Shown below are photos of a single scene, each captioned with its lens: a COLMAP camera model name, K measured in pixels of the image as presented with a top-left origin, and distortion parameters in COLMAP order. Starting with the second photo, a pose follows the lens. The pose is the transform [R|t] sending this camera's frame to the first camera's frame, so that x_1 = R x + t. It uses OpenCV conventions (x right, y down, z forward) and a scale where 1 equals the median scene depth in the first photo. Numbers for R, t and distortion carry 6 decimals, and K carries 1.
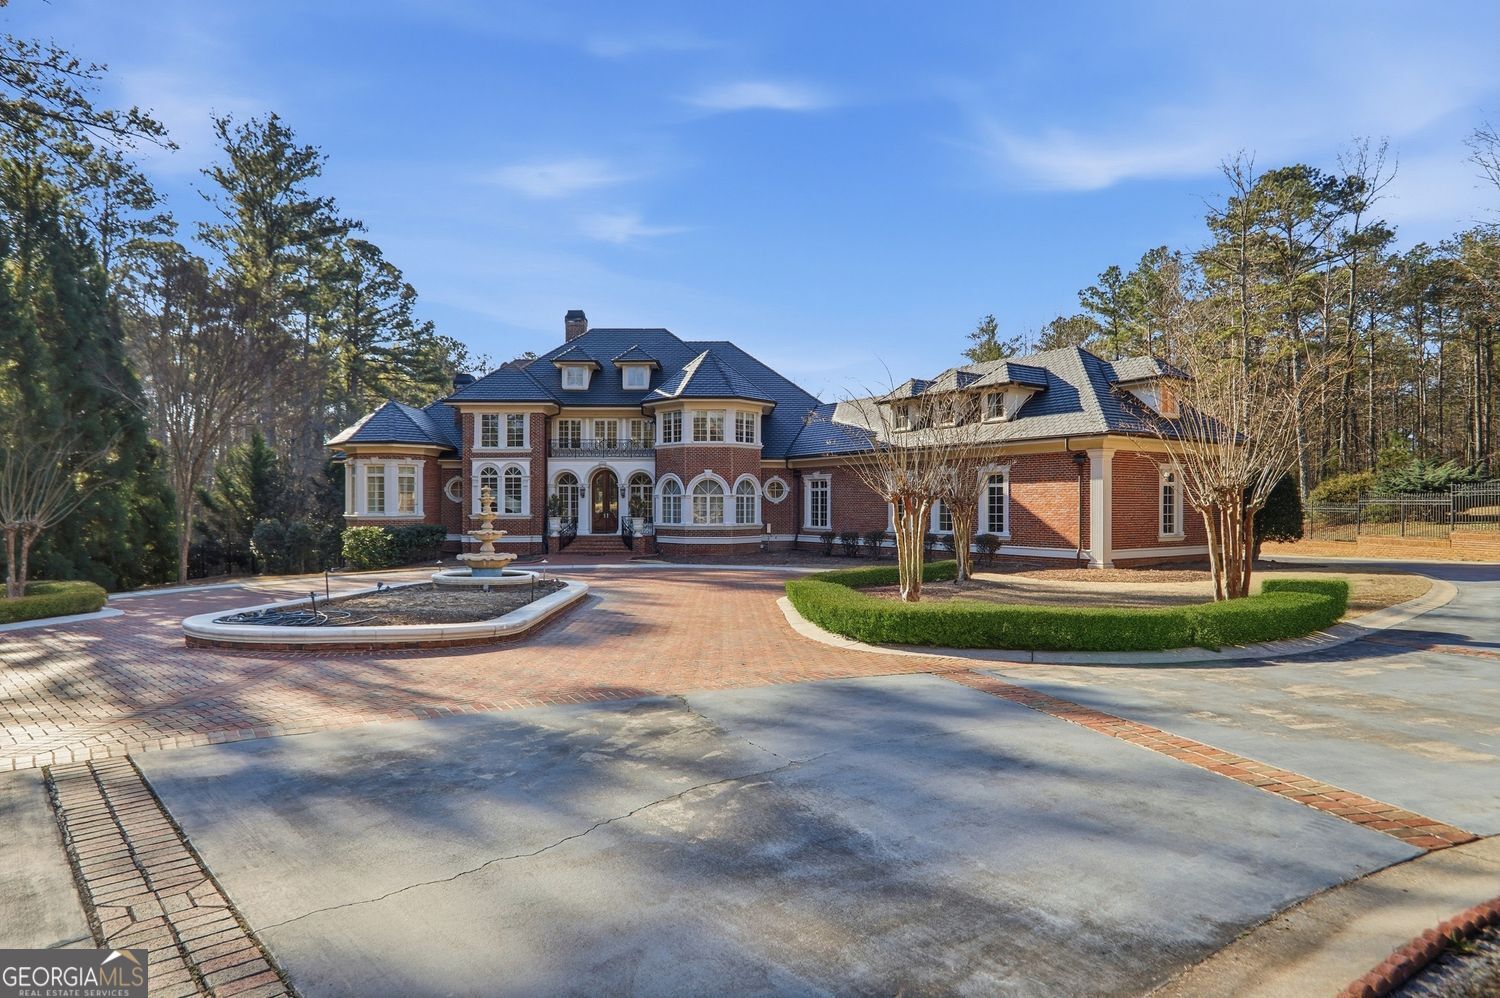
lens RADIAL K [[859.0, 0, 739.5], [0, 859.0, 502.9], [0, 0, 1]] dist [-0.046419, 0.009361]
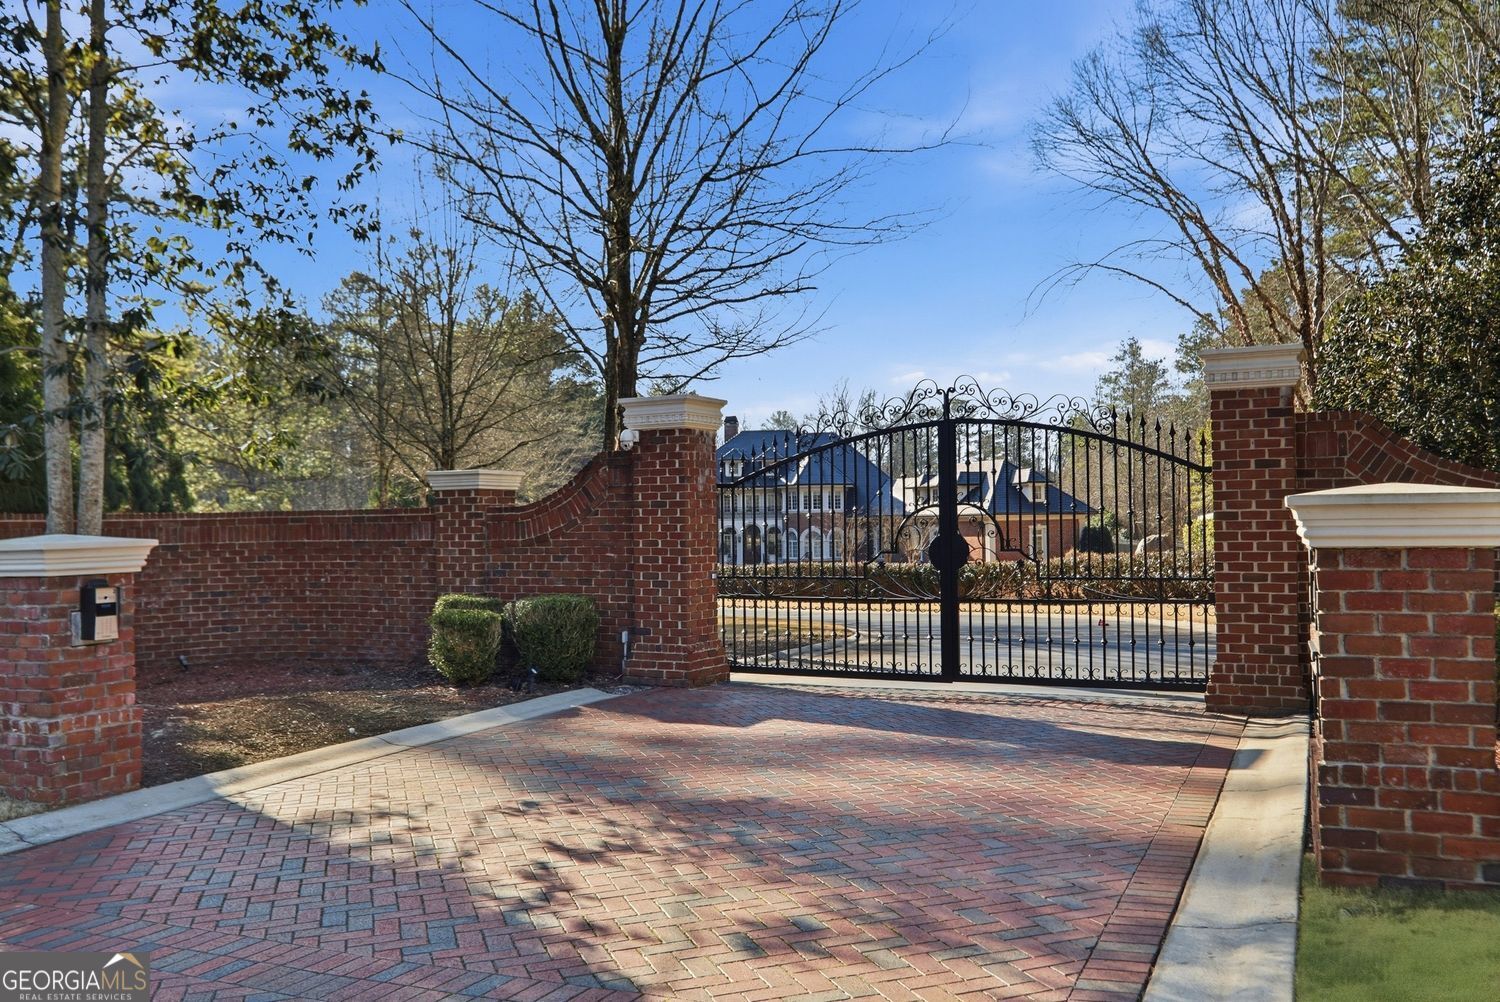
lens RADIAL K [[1245.5, 0, 751.0], [0, 1245.5, 497.8], [0, 0, 1]] dist [-0.015518, -0.002824]
pose [[0.988504, -0.018090, -0.150106, 0.211574], [0.015773, 0.999738, -0.016616, -0.054416], [0.150367, 0.014057, 0.988530, -1.439089]]
